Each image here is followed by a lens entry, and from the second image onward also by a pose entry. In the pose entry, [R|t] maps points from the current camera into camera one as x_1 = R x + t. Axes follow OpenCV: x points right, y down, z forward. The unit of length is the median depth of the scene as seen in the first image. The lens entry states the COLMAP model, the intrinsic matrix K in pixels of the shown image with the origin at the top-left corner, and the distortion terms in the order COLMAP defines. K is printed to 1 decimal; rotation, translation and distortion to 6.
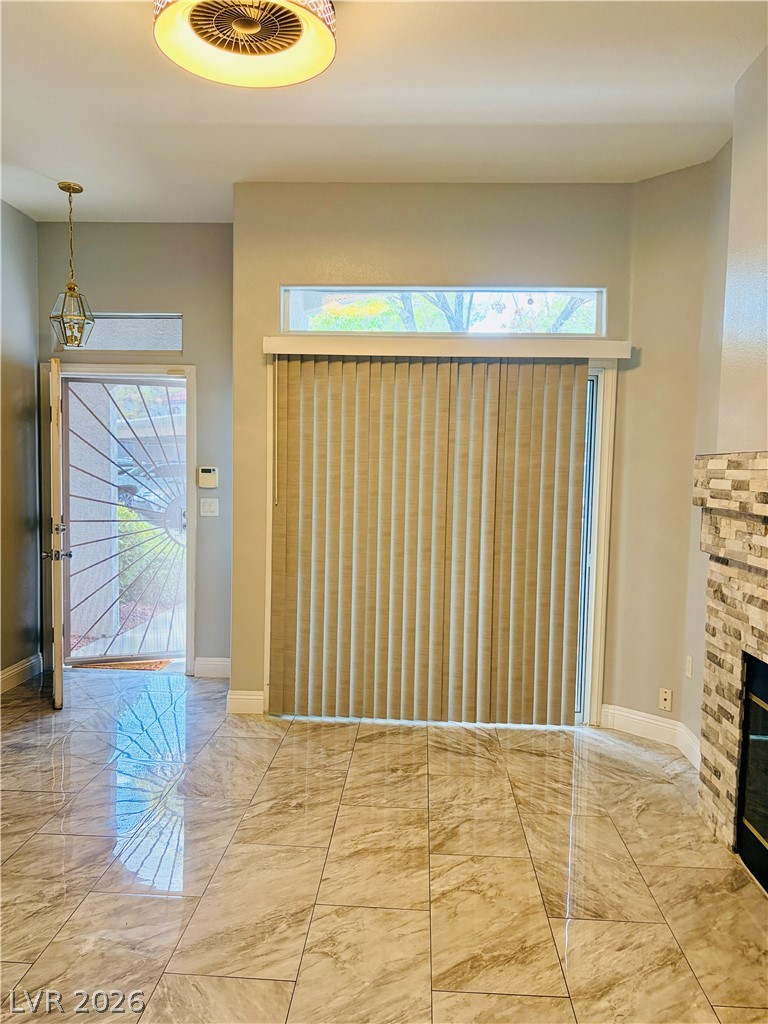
lens RADIAL K [[776.9, 0, 384.0], [0, 776.9, 512.0], [0, 0, 1]] dist [0.040192, -0.047043]
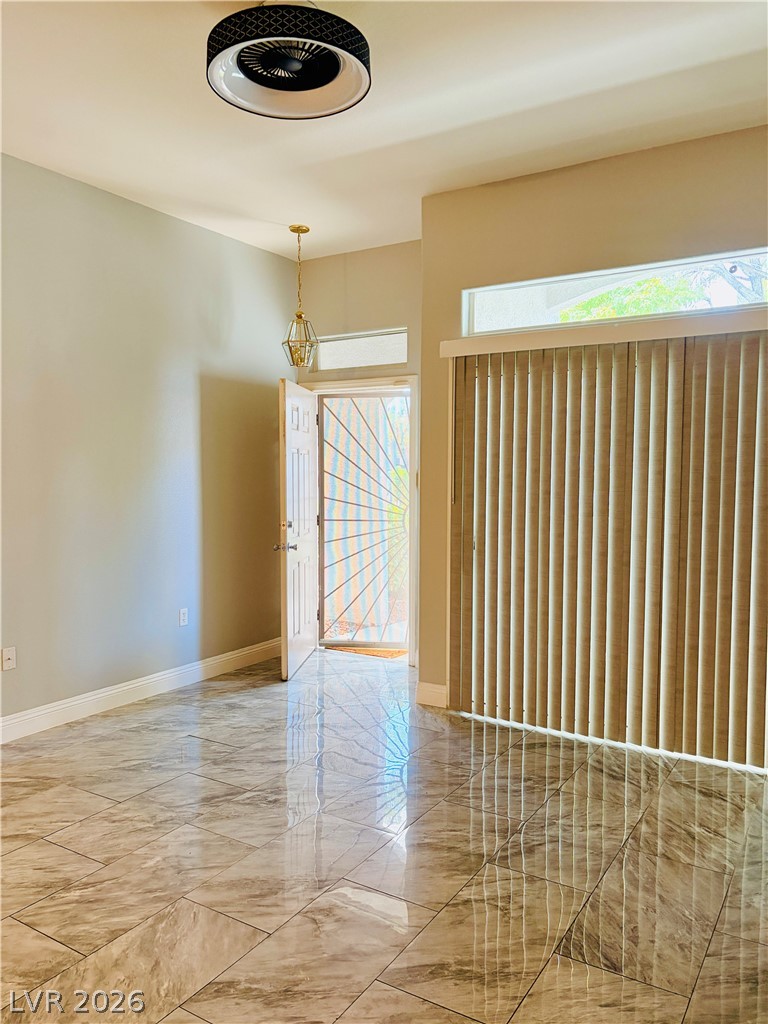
lens RADIAL K [[779.9, 0, 383.3], [0, 779.9, 515.6], [0, 0, 1]] dist [0.047416, -0.041698]
pose [[0.871829, 0.008378, -0.489739, 0.312396], [-0.011048, 0.999936, -0.002561, 0.009523], [0.489686, 0.007644, 0.871865, 0.064805]]
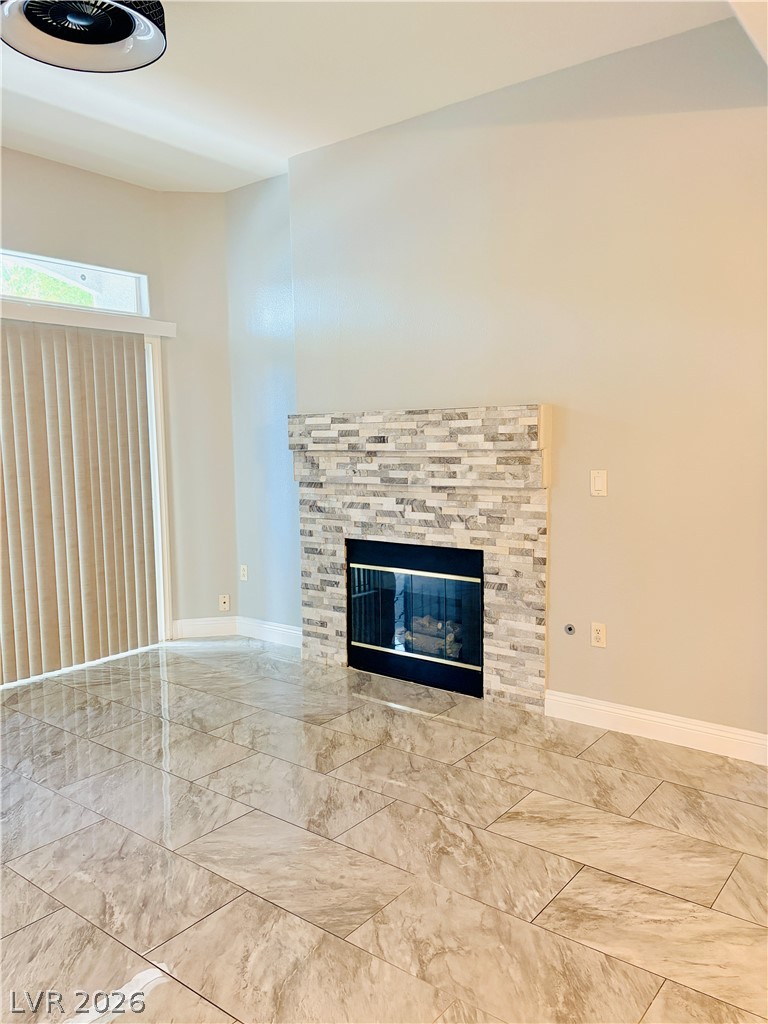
lens RADIAL K [[776.9, 0, 384.0], [0, 776.9, 512.0], [0, 0, 1]] dist [0.040192, -0.047043]
pose [[0.568860, -0.109222, 0.815150, -0.571993], [0.073595, 0.993926, 0.081817, 0.000708], [-0.819135, 0.013448, 0.573443, 0.026991]]
